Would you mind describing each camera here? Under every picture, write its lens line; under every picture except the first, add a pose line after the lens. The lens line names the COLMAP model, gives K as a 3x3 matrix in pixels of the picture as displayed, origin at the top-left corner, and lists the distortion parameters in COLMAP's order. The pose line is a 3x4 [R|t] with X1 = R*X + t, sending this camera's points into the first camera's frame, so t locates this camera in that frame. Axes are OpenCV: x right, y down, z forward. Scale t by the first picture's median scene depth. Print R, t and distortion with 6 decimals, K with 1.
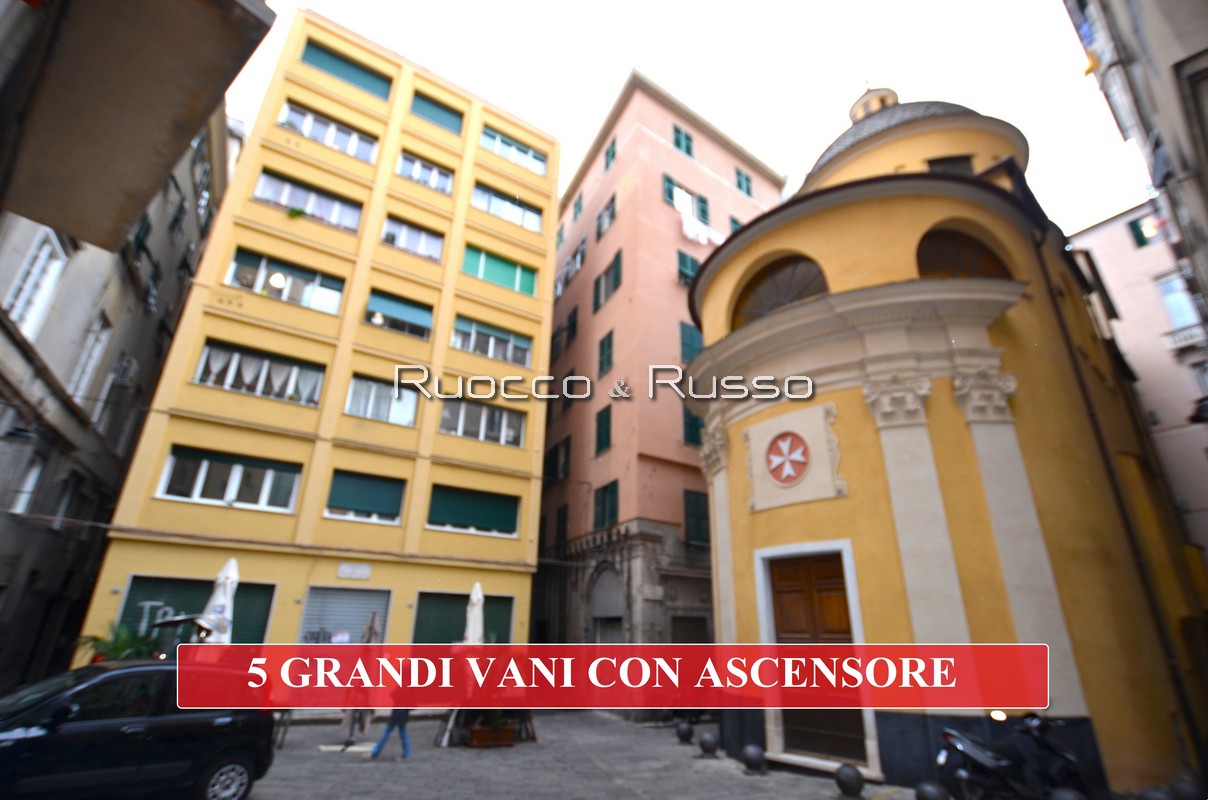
lens RADIAL K [[557.5, 0, 604.0], [0, 557.5, 400.0], [0, 0, 1]] dist [-0.033284, 0.000027]
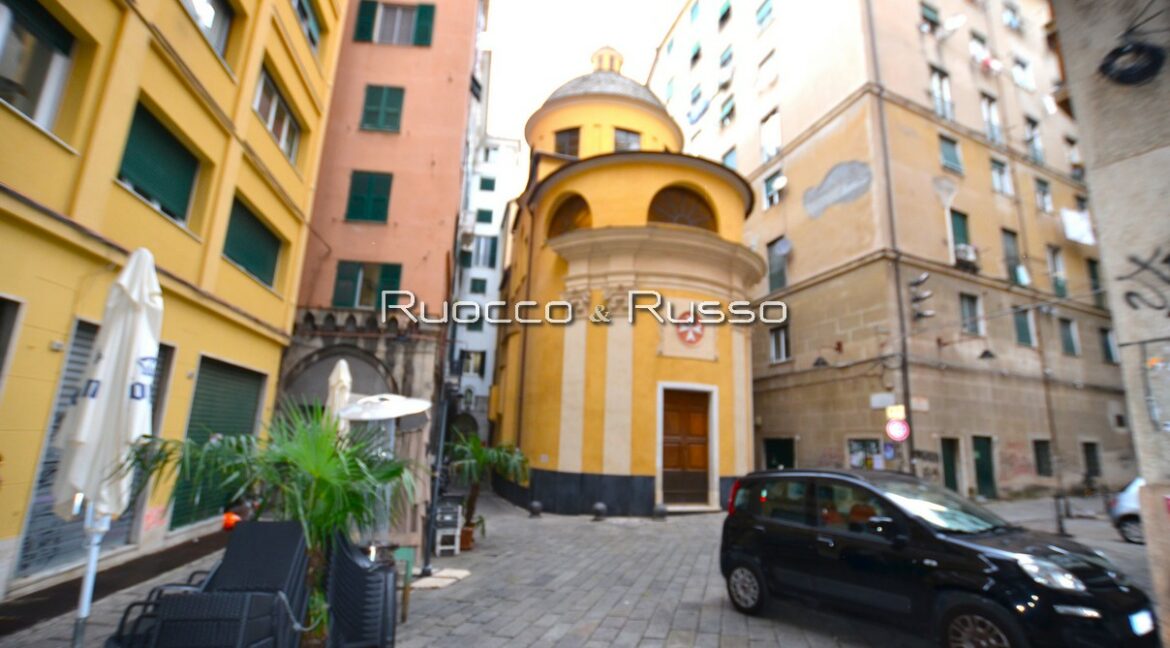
lens RADIAL K [[522.3, 0, 585.0], [0, 522.3, 324.0], [0, 0, 1]] dist [-0.000413, -0.000016]
pose [[0.354820, 0.204791, 0.912230, -0.680341], [-0.390474, 0.919003, -0.054433, 0.175935], [-0.849489, -0.336888, 0.406047, 0.406746]]
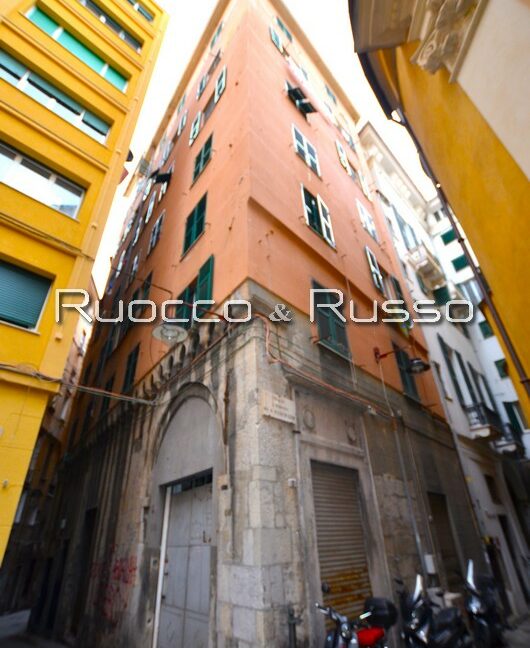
lens RADIAL K [[346.4, 0, 265.0], [0, 346.4, 324.0], [0, 0, 1]] dist [-0.026945, -0.000121]
pose [[0.980531, 0.064183, 0.185581, 0.013529], [-0.030170, 0.983094, -0.180597, 0.320341], [-0.194035, 0.171482, 0.965890, 0.666748]]
